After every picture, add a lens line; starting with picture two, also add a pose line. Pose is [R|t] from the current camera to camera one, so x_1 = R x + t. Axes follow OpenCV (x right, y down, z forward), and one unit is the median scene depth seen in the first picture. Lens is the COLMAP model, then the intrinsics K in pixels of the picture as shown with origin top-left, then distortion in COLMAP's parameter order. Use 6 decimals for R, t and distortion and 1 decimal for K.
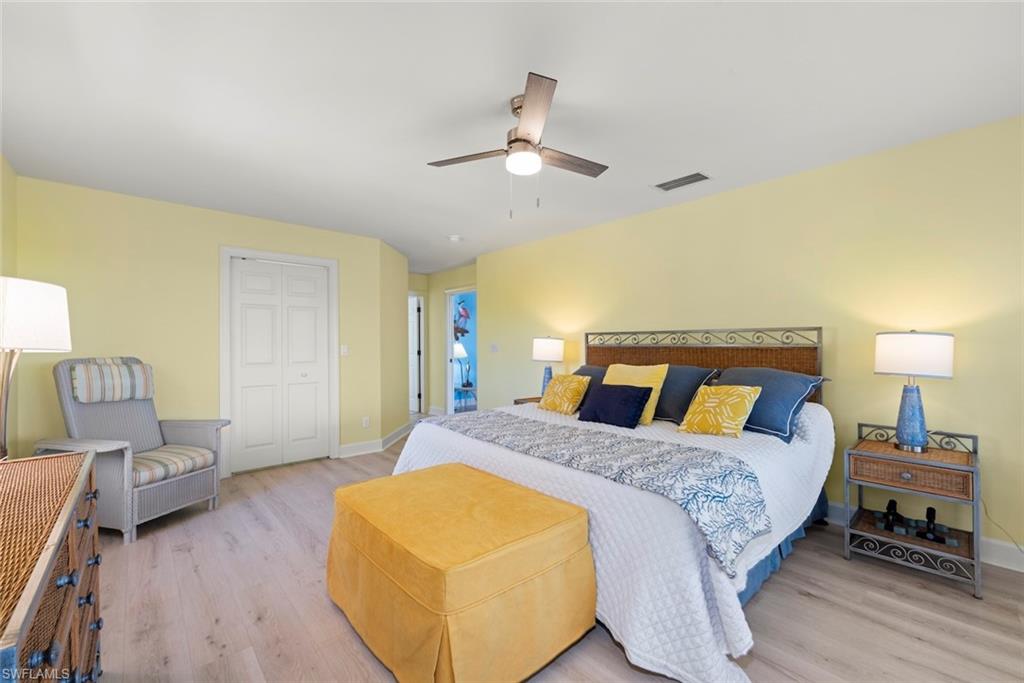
lens RADIAL K [[416.6, 0, 512.0], [0, 416.6, 341.5], [0, 0, 1]] dist [0.000331, -0.000004]
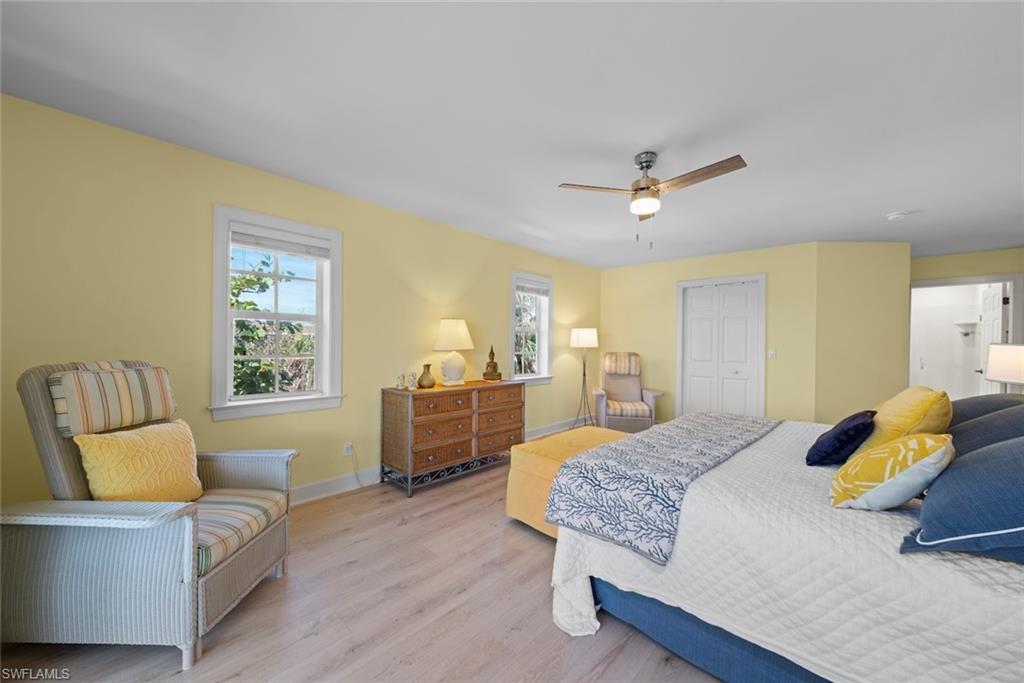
lens RADIAL K [[363.8, 0, 517.5], [0, 363.8, 337.4], [0, 0, 1]] dist [0.002006, 0.000158]
pose [[0.085467, -0.013225, -0.996253, 0.720301], [-0.006438, 0.999884, -0.013826, -0.005523], [0.996320, 0.007596, 0.085372, 0.339006]]
